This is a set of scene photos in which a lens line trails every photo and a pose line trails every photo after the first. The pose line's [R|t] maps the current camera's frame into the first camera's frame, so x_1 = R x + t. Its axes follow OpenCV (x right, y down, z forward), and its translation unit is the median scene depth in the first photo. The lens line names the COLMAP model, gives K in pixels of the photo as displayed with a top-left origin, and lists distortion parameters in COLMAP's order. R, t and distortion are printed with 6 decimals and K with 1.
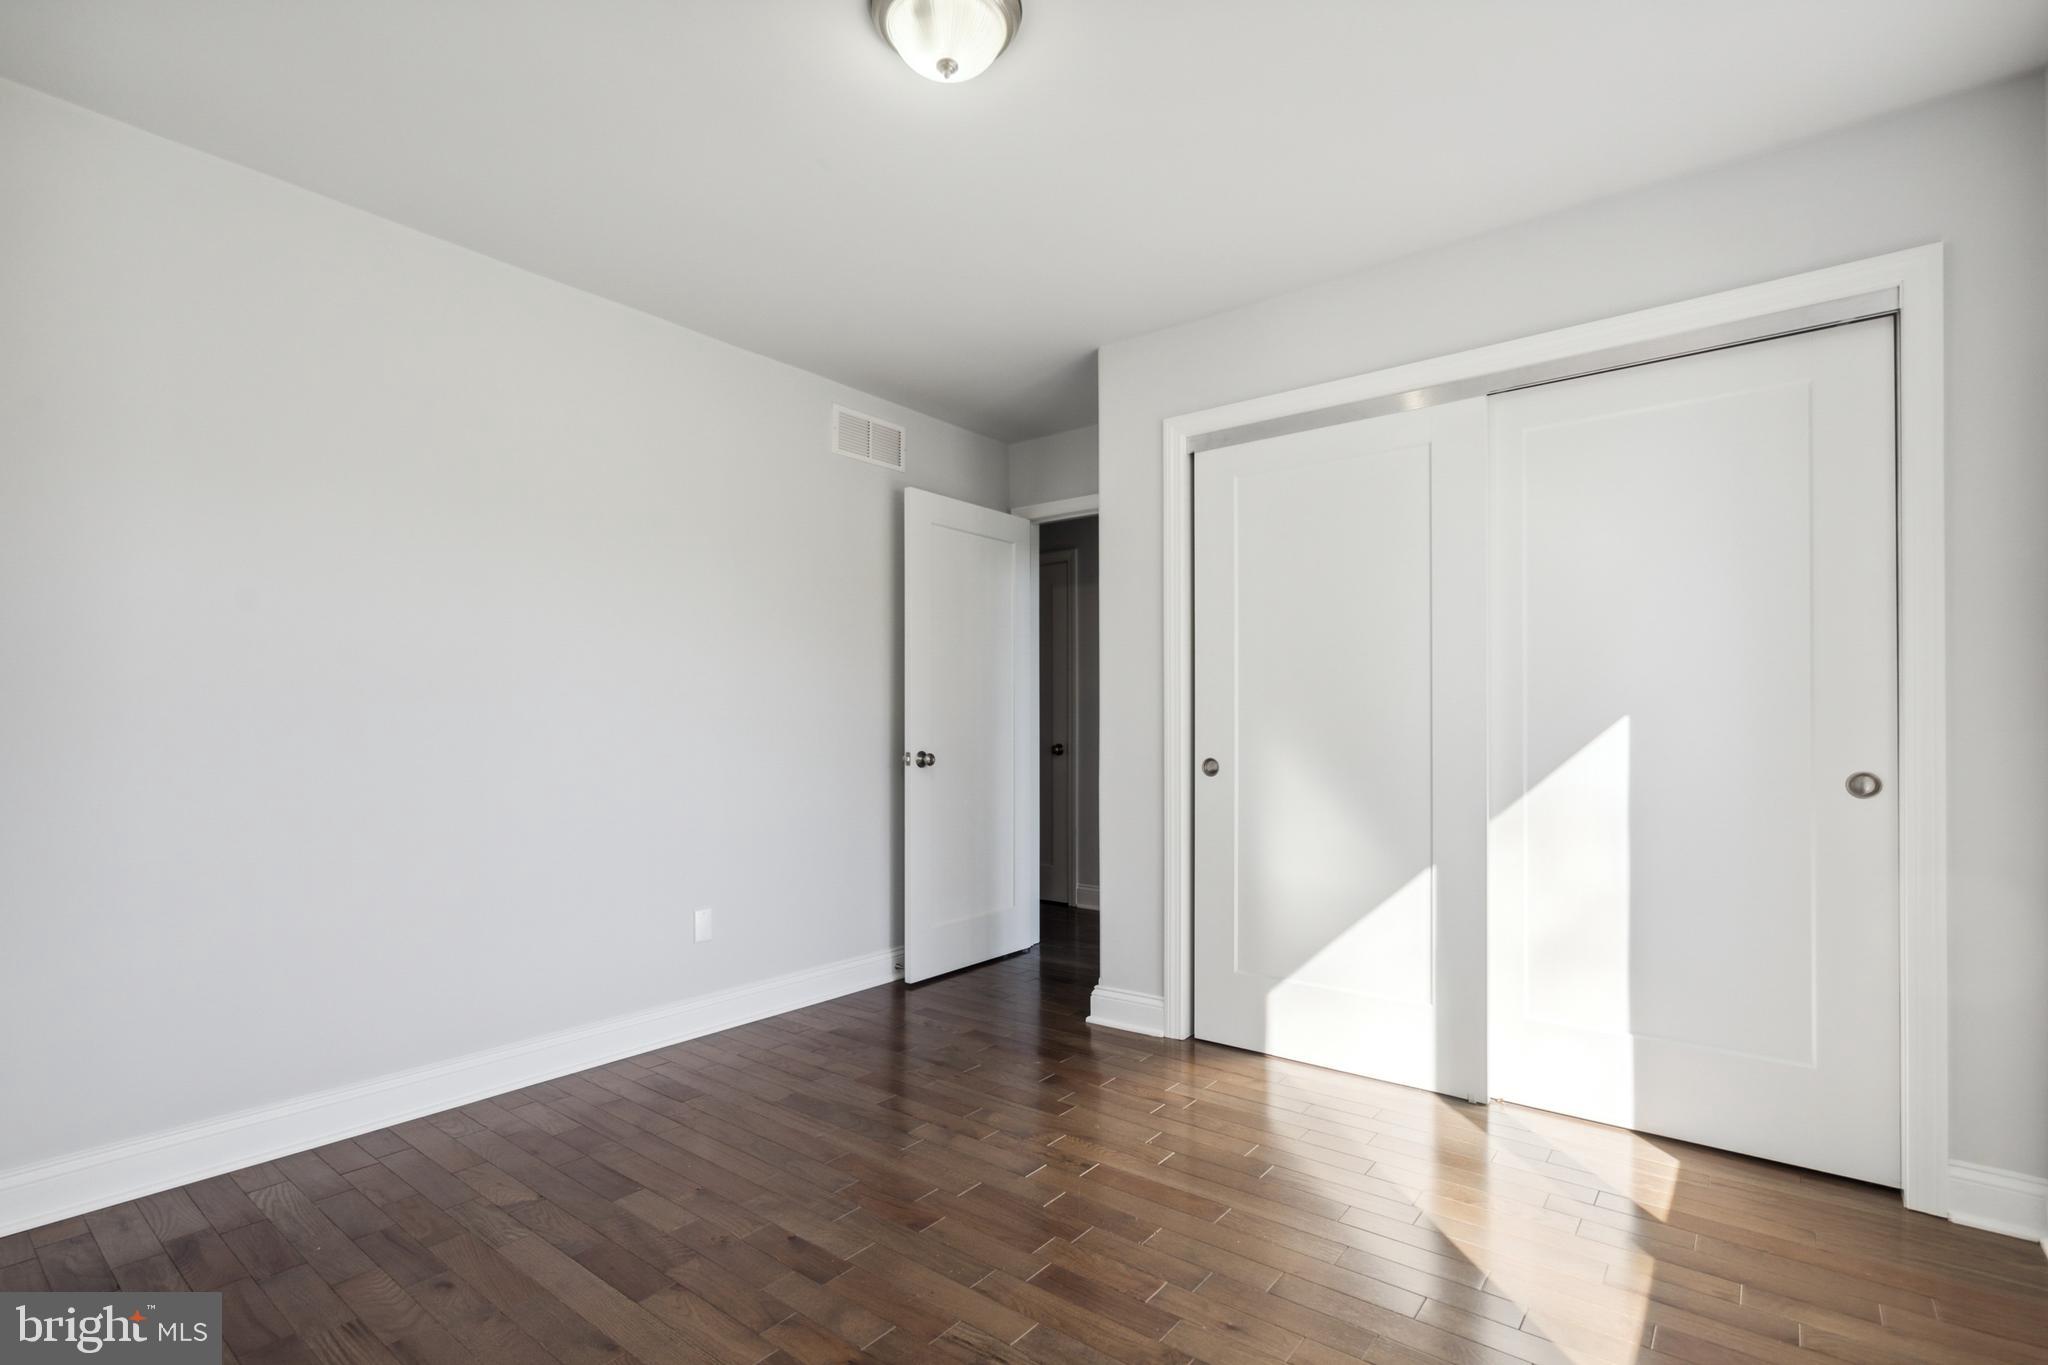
lens RADIAL K [[944.9, 0, 1022.6], [0, 944.9, 690.4], [0, 0, 1]] dist [-0.001599, 0.000055]
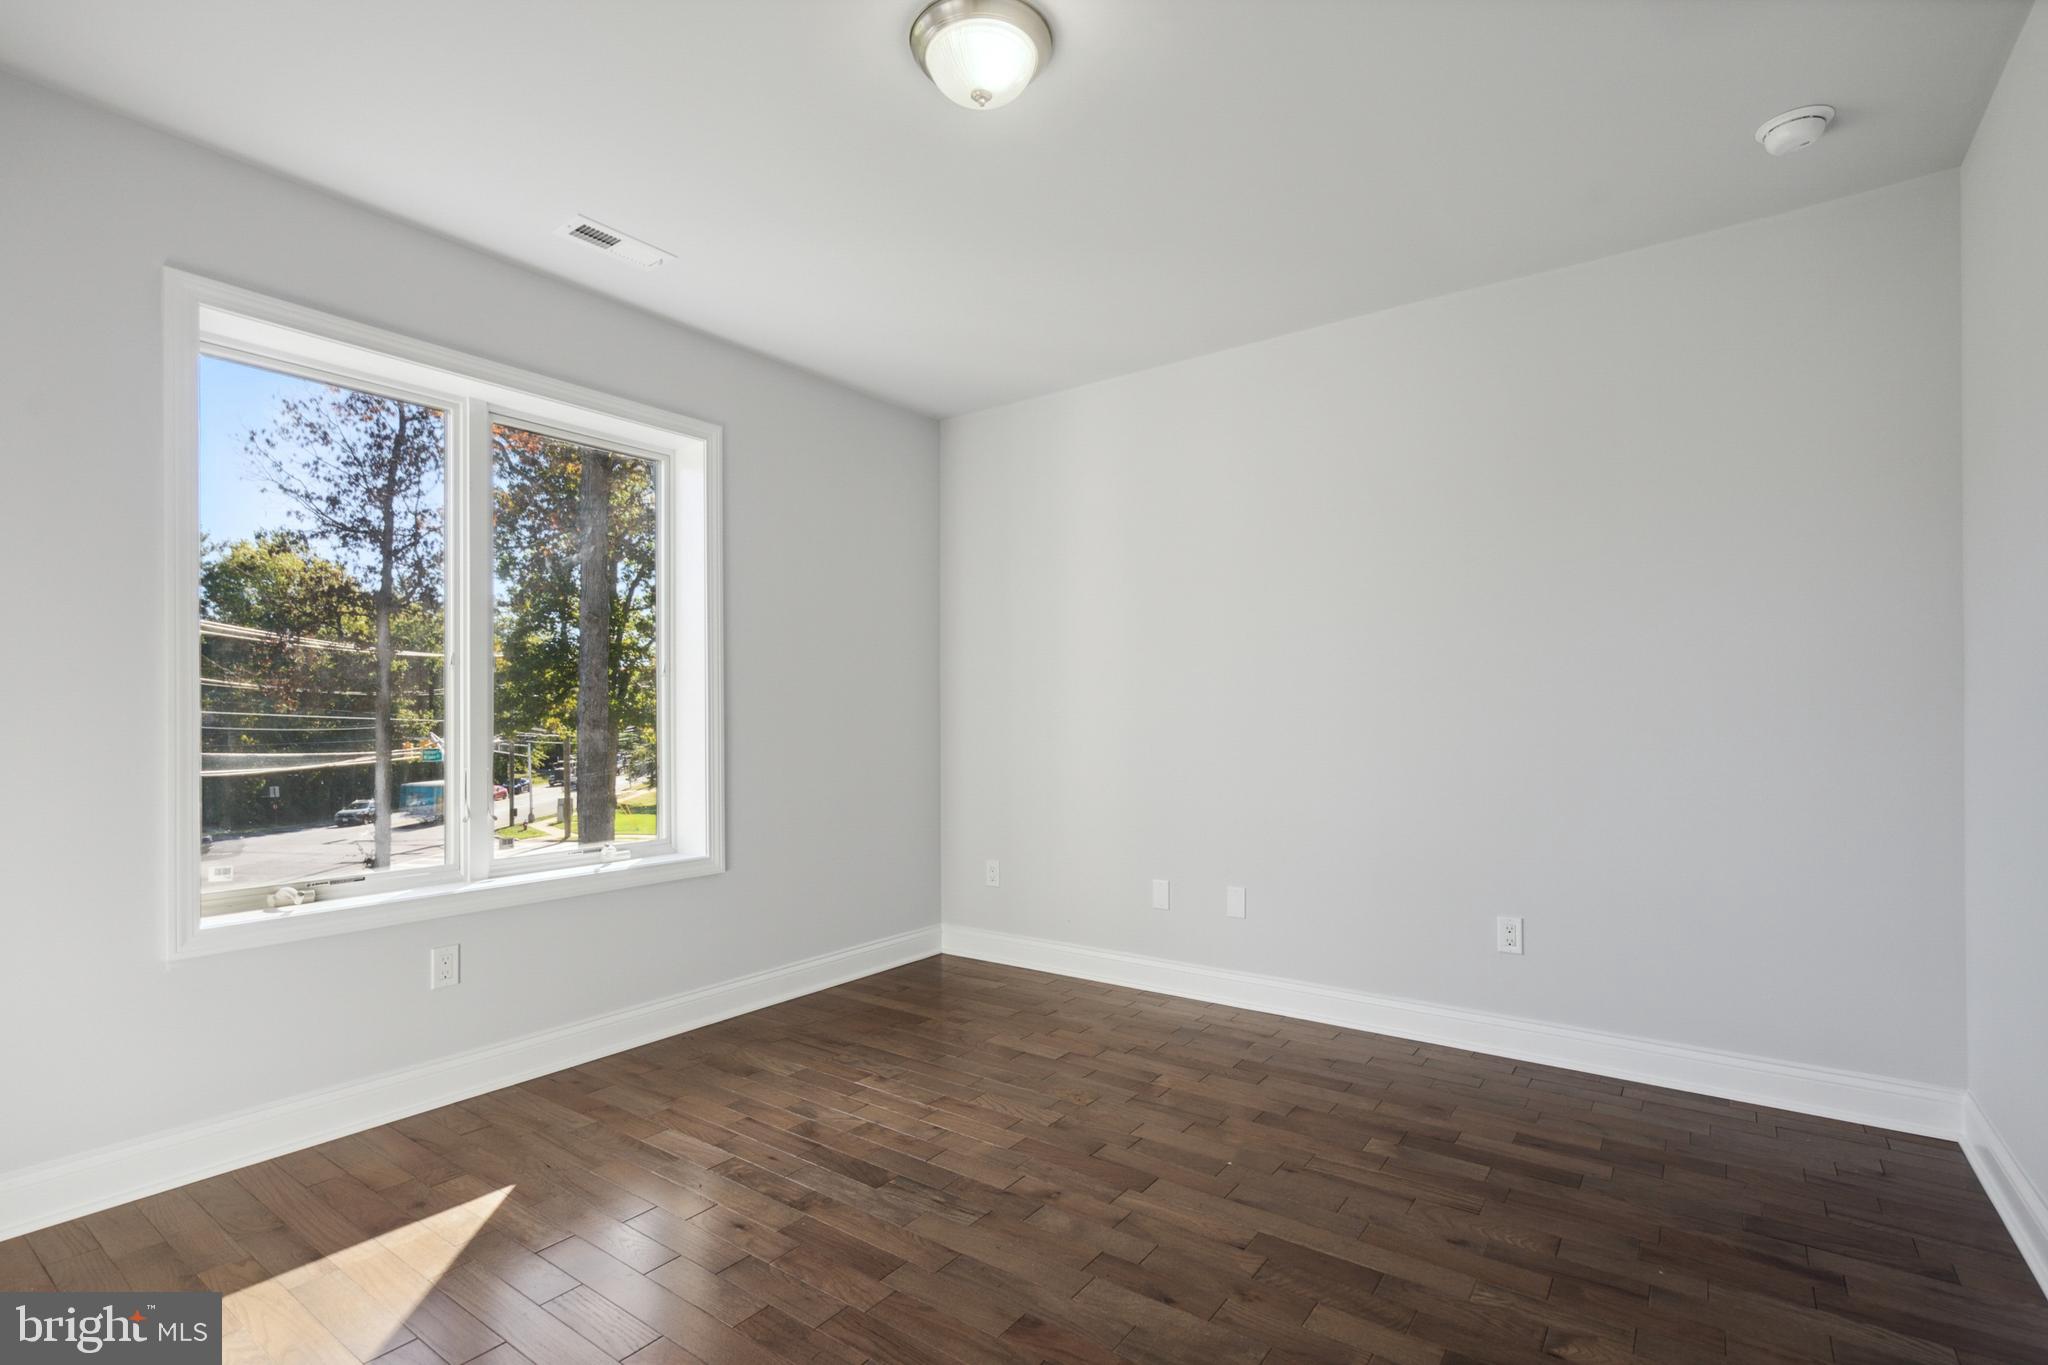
lens RADIAL K [[944.9, 0, 1022.6], [0, 944.9, 690.4], [0, 0, 1]] dist [-0.001599, 0.000055]
pose [[-0.999387, 0.005280, -0.034603, -0.085700], [0.005876, 0.999836, -0.017128, 0.025820], [0.034507, -0.017321, -0.999254, 1.988372]]
